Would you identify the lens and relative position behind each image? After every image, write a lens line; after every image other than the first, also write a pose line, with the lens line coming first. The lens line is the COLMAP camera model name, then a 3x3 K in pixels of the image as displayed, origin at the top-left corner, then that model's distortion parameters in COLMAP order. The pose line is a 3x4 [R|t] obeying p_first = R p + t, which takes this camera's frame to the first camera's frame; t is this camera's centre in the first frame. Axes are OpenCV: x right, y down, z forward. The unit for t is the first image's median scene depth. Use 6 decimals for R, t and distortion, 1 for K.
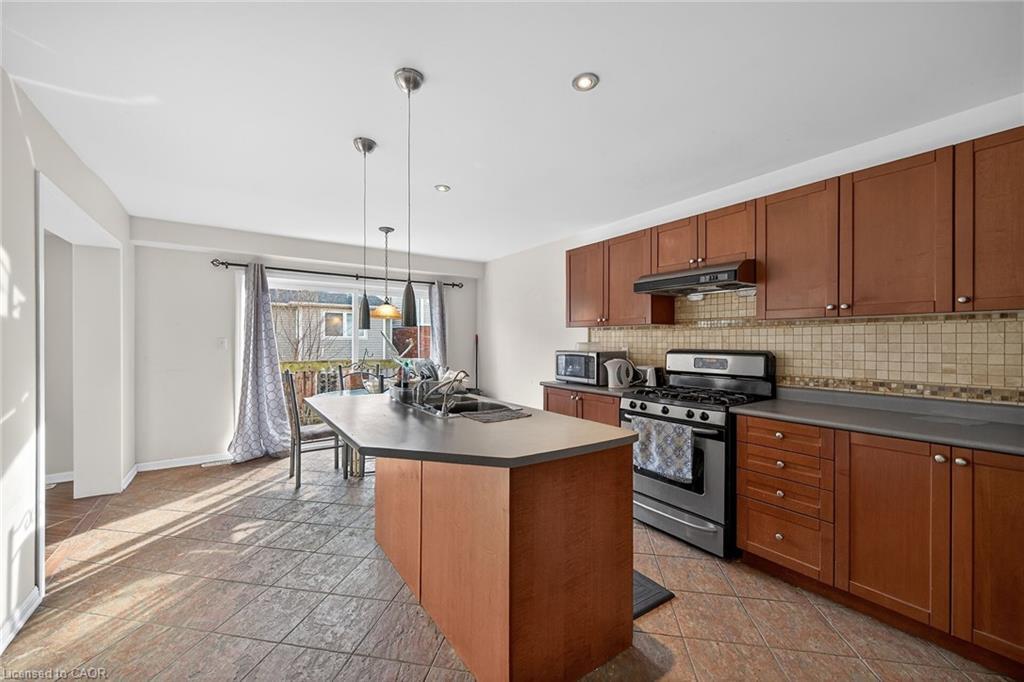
lens RADIAL K [[405.2, 0, 513.2], [0, 405.2, 342.7], [0, 0, 1]] dist [0.003741, -0.000085]
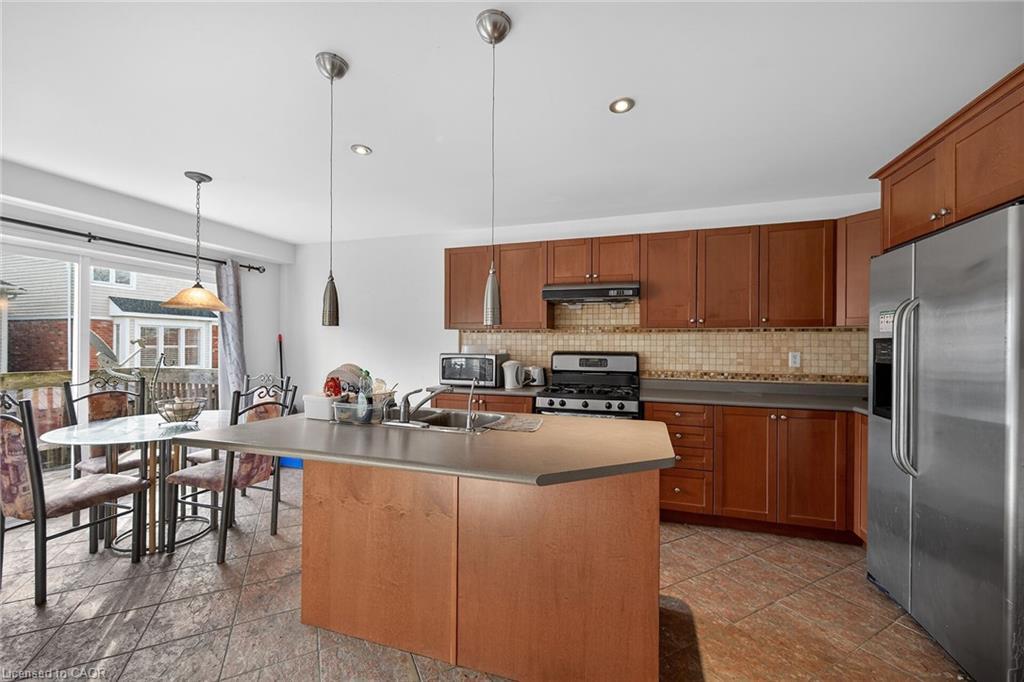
lens RADIAL K [[405.2, 0, 508.9], [0, 405.2, 347.1], [0, 0, 1]] dist [0.003741, -0.000085]
pose [[0.791062, -0.000620, 0.611736, -0.432651], [-0.003262, 0.999981, 0.005231, -0.000826], [-0.611728, -0.006134, 0.791045, 0.198100]]
